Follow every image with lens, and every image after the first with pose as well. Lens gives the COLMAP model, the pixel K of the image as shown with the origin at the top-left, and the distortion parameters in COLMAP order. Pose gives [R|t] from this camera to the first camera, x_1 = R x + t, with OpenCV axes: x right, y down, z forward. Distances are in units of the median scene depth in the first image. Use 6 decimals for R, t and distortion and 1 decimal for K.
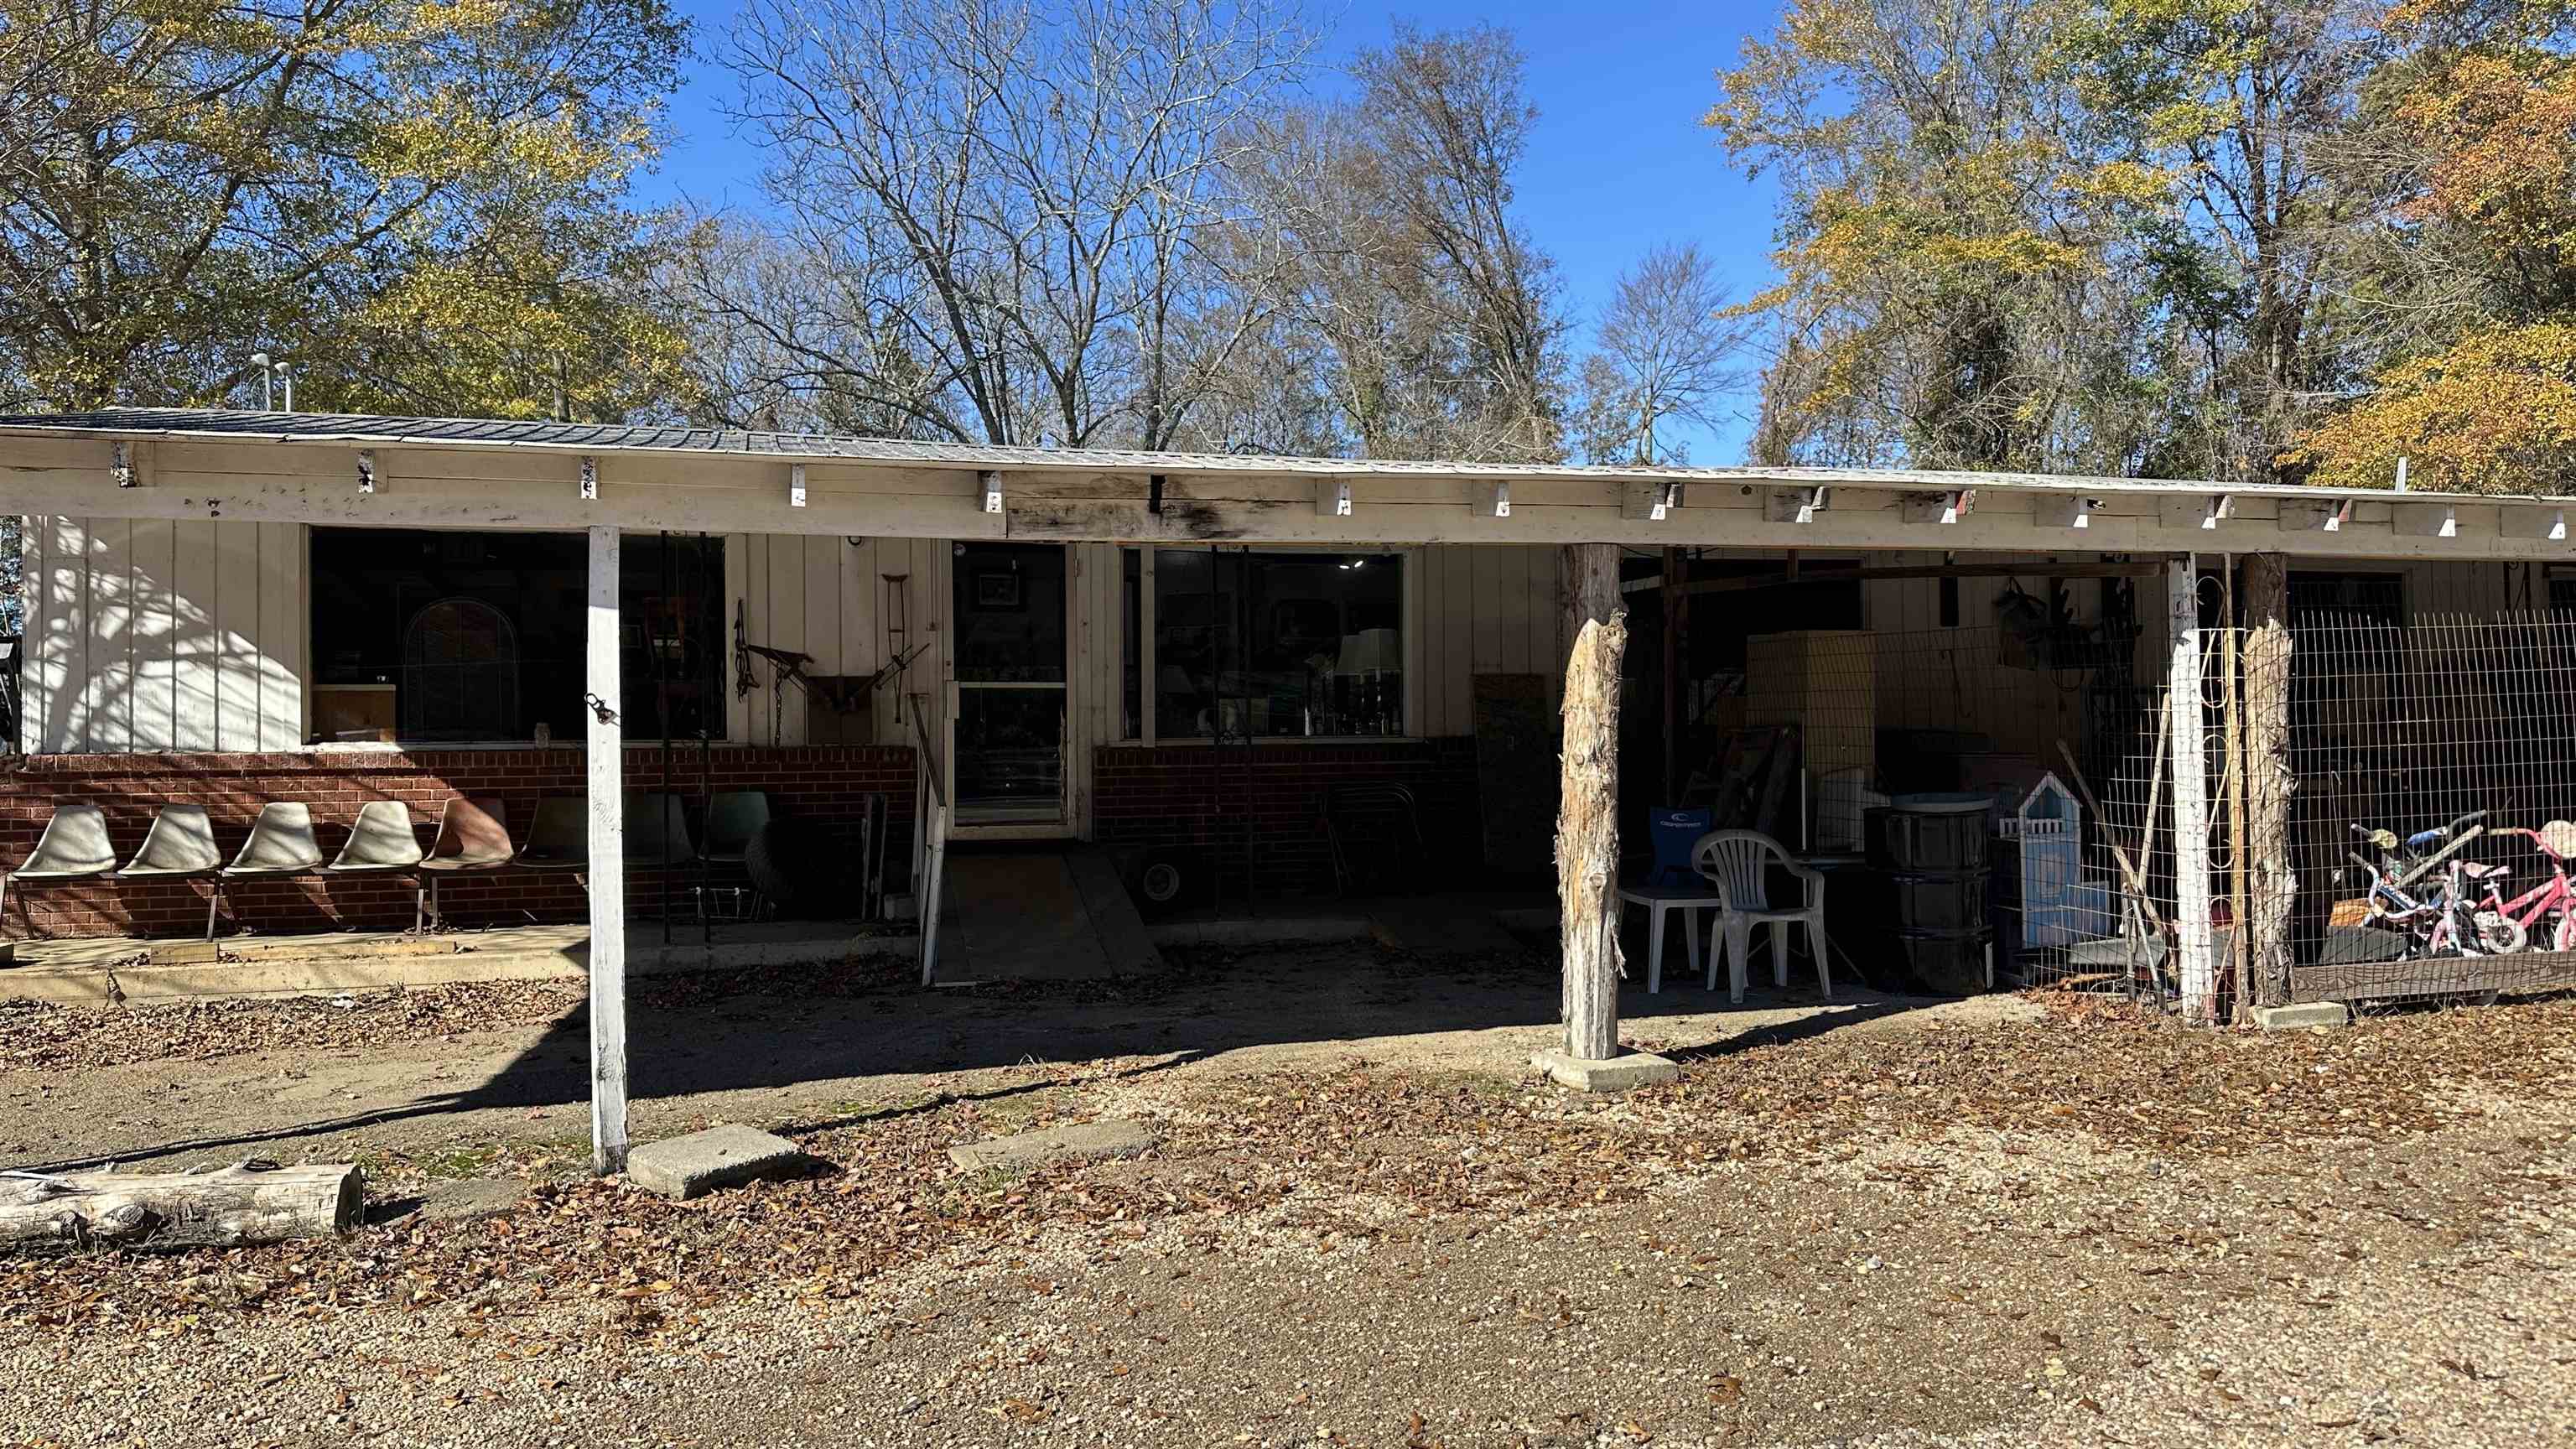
lens RADIAL K [[1797.7, 0, 1287.3], [0, 1797.7, 721.3], [0, 0, 1]] dist [0.049773, -0.012893]
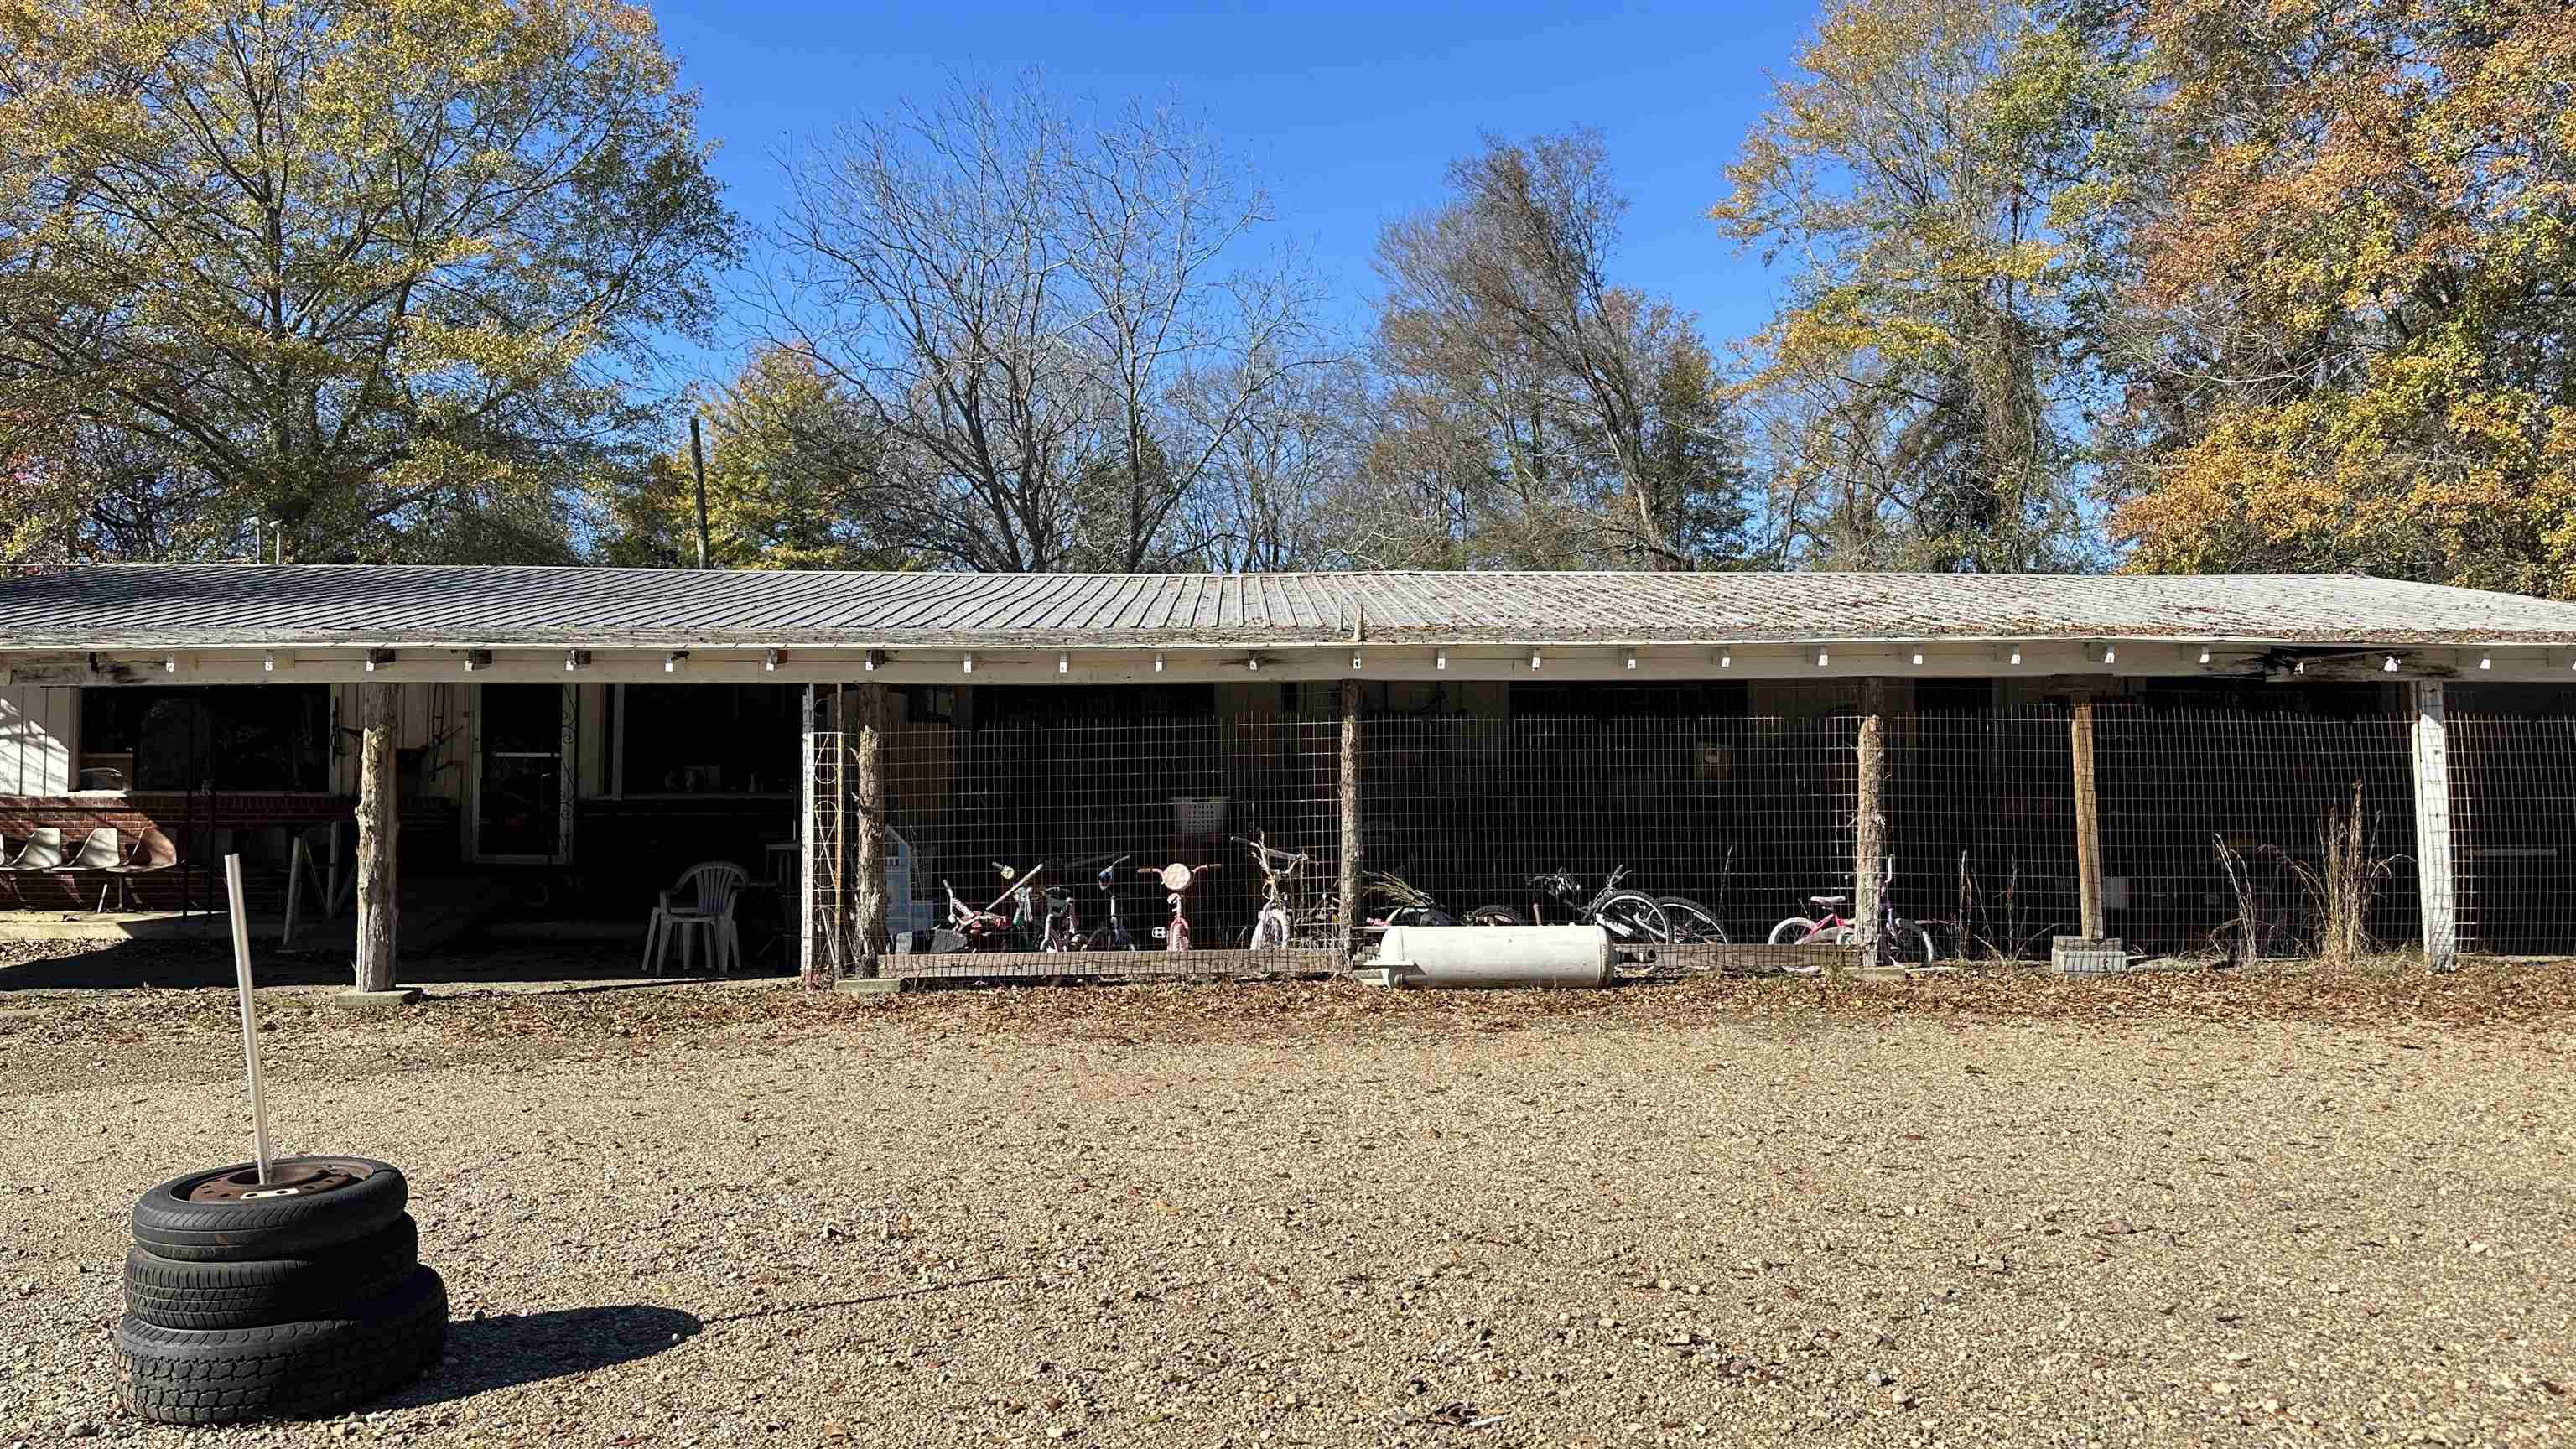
lens RADIAL K [[1797.7, 0, 1290.8], [0, 1797.7, 731.5], [0, 0, 1]] dist [0.049773, -0.012893]
pose [[0.964690, 0.003623, -0.263364, 0.913537], [-0.009273, 0.999753, -0.020216, -0.017508], [0.263226, 0.021944, 0.964485, -0.263651]]
